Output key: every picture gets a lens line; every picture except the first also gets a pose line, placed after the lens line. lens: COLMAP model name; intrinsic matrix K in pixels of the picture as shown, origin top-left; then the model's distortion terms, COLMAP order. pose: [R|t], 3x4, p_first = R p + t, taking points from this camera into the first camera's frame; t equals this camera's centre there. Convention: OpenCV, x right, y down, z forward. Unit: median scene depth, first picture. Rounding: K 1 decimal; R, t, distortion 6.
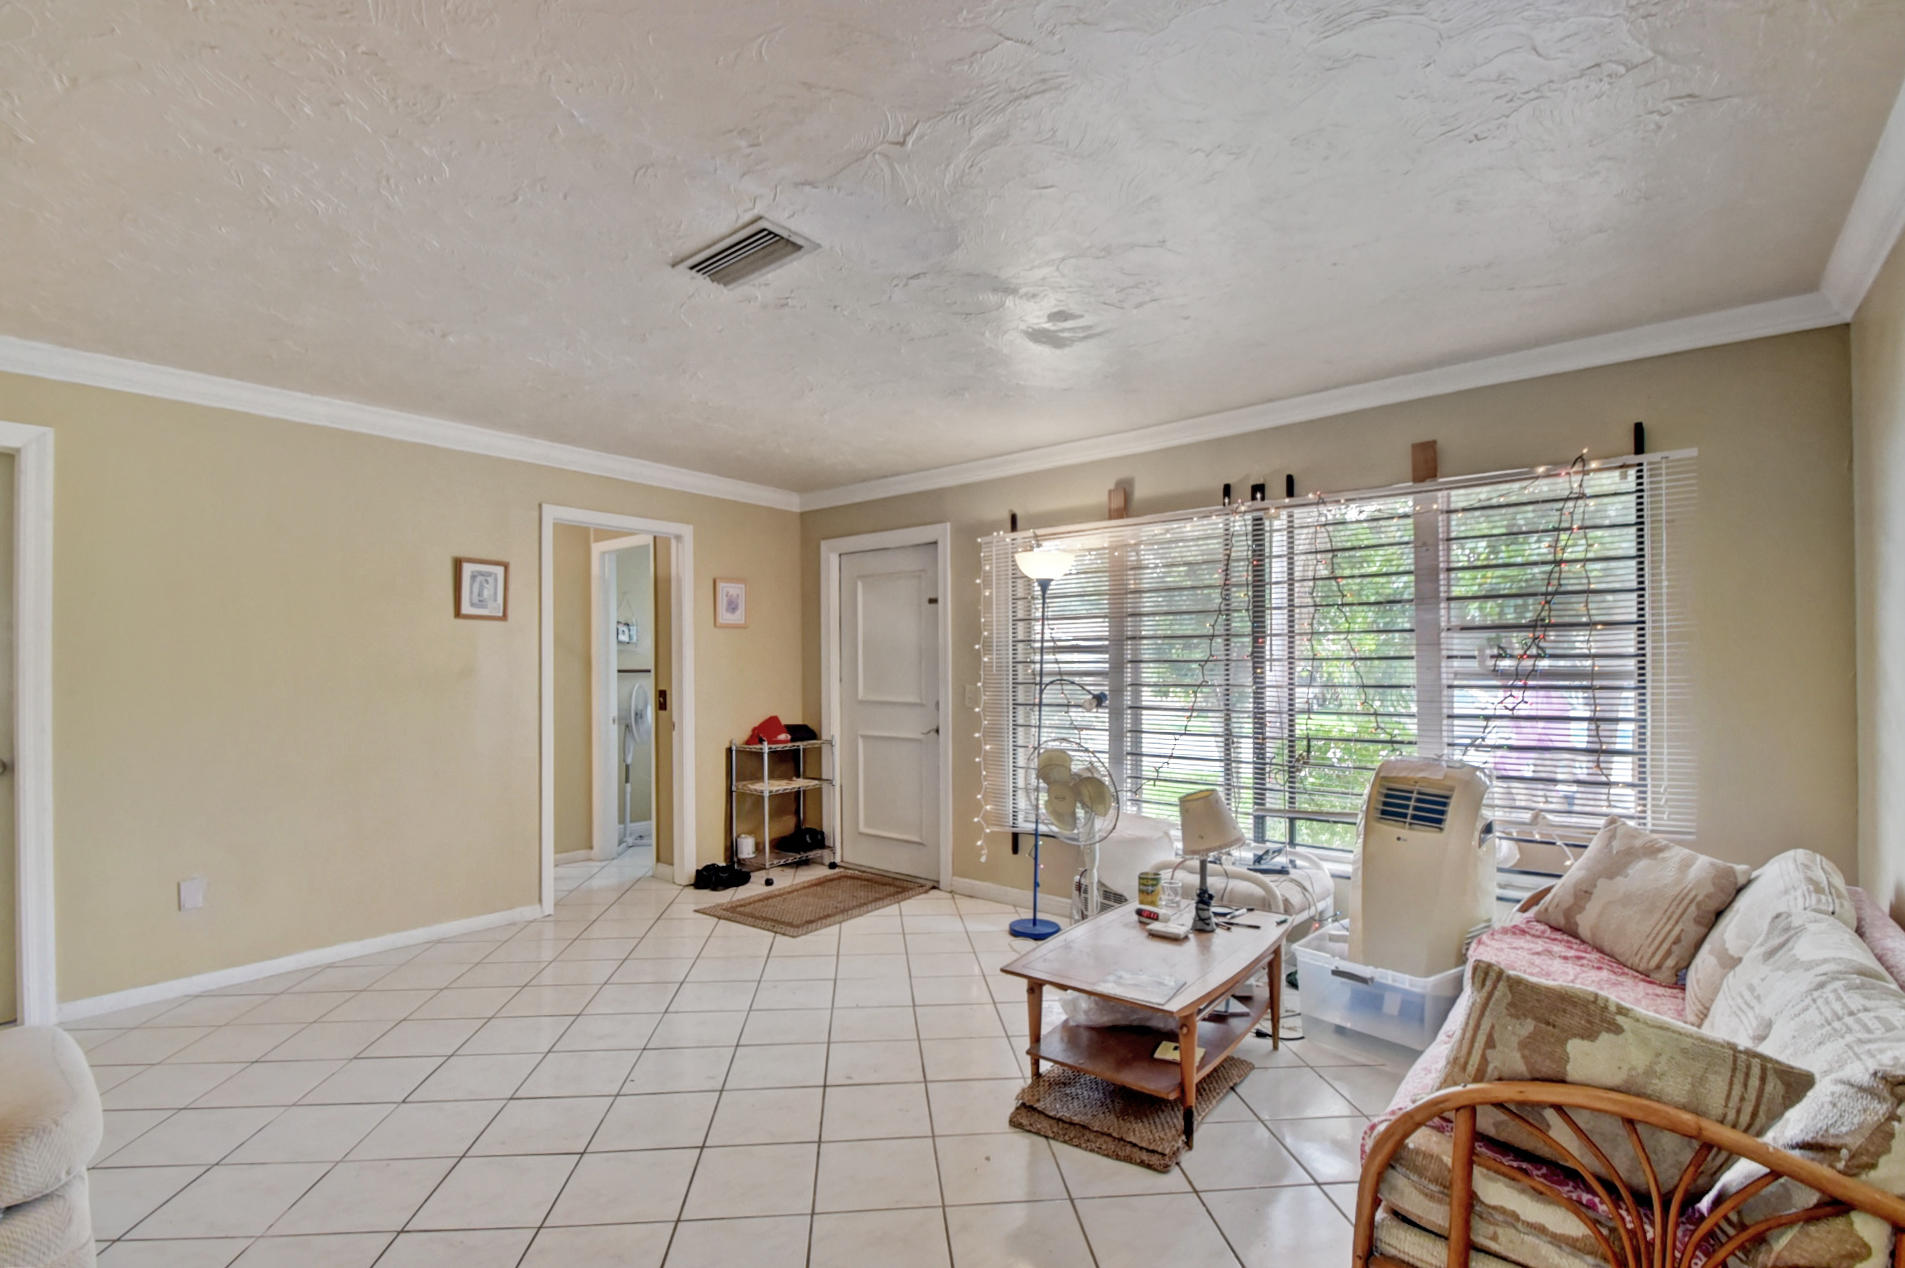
lens RADIAL K [[878.5, 0, 928.5], [0, 878.5, 677.8], [0, 0, 1]] dist [-0.002466, -0.000631]
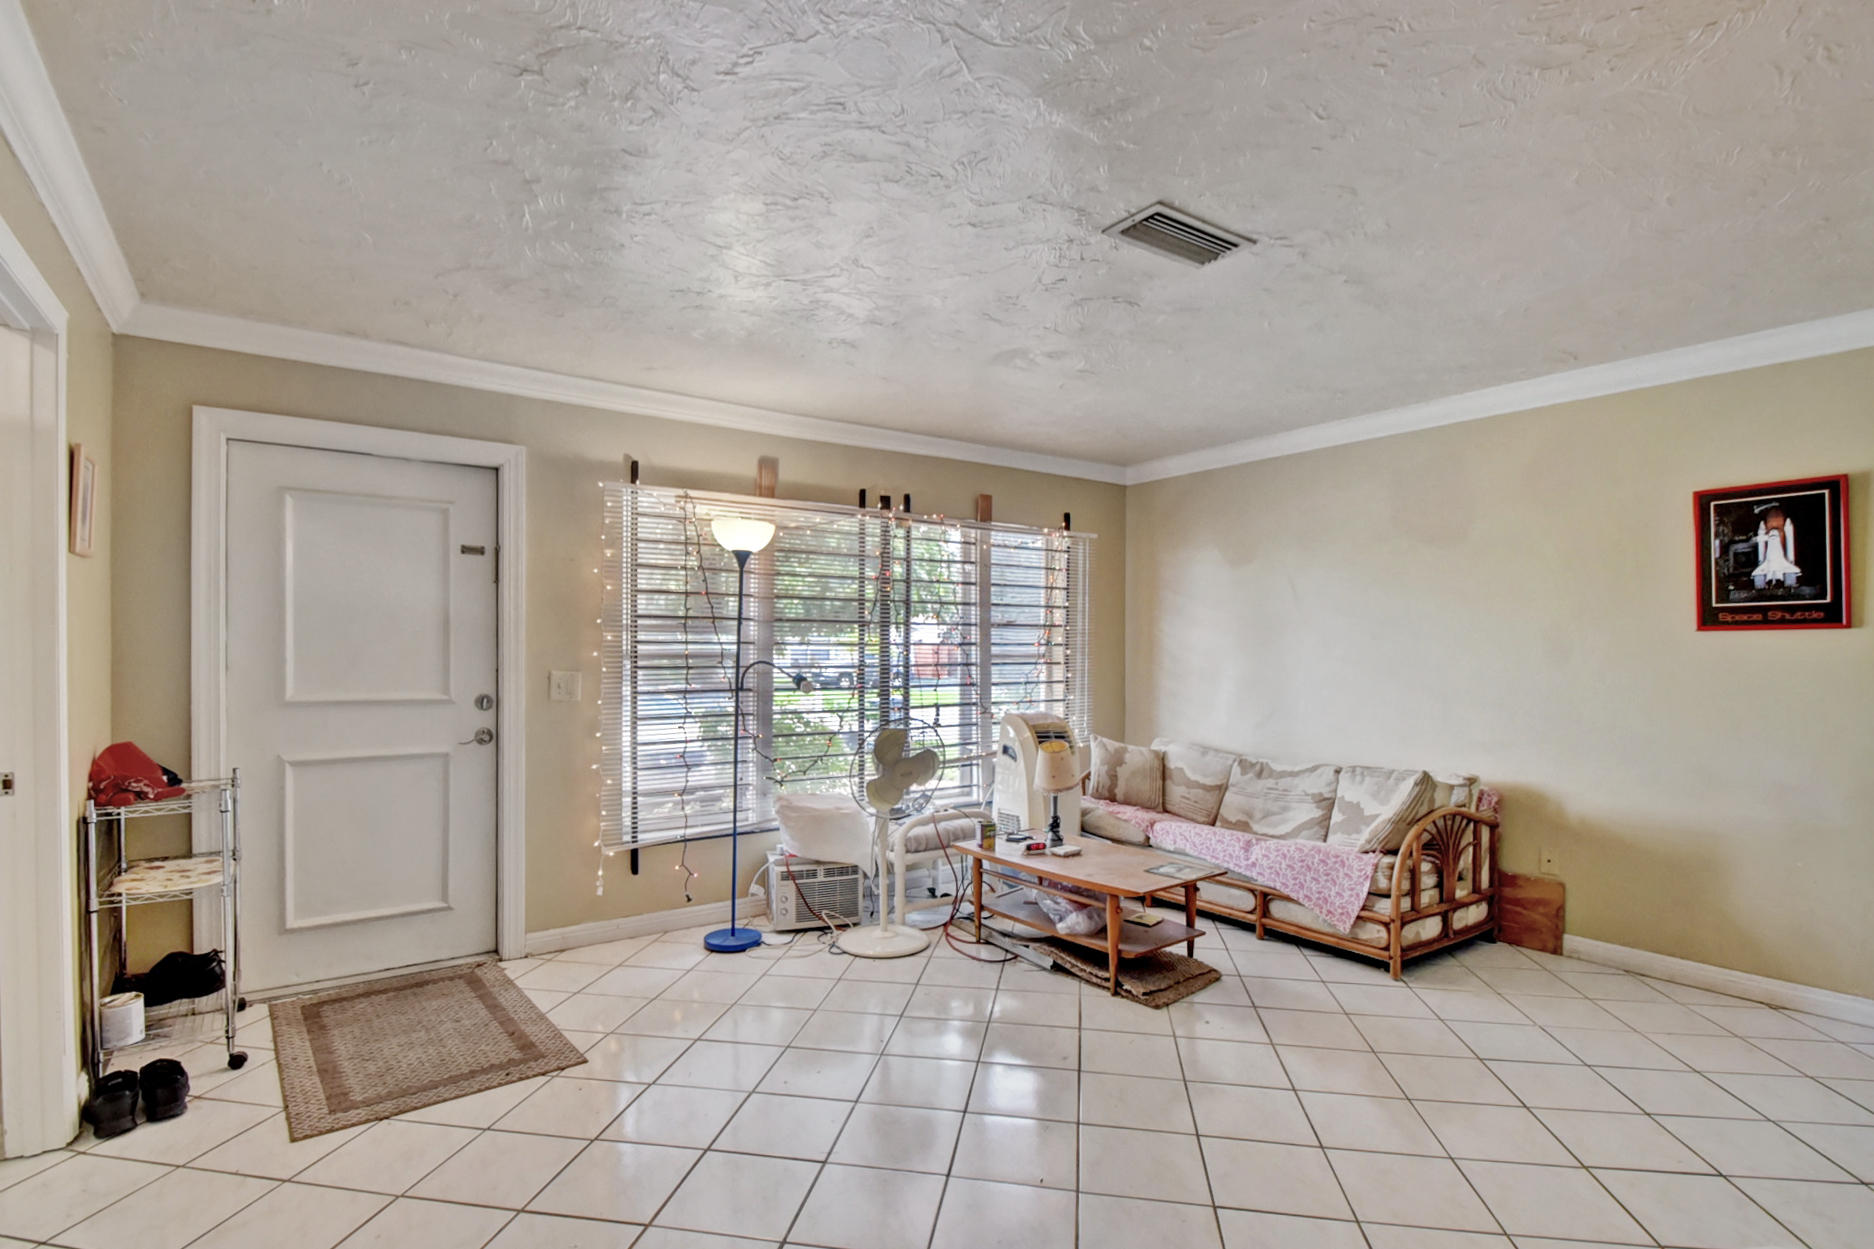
lens RADIAL K [[912.0, 0, 923.5], [0, 912.0, 662.6], [0, 0, 1]] dist [0.000077, -0.010181]
pose [[0.243843, -0.007855, 0.969783, -0.799040], [0.007528, 0.999952, 0.006206, -0.001786], [-0.969786, 0.005788, 0.243890, 0.637825]]
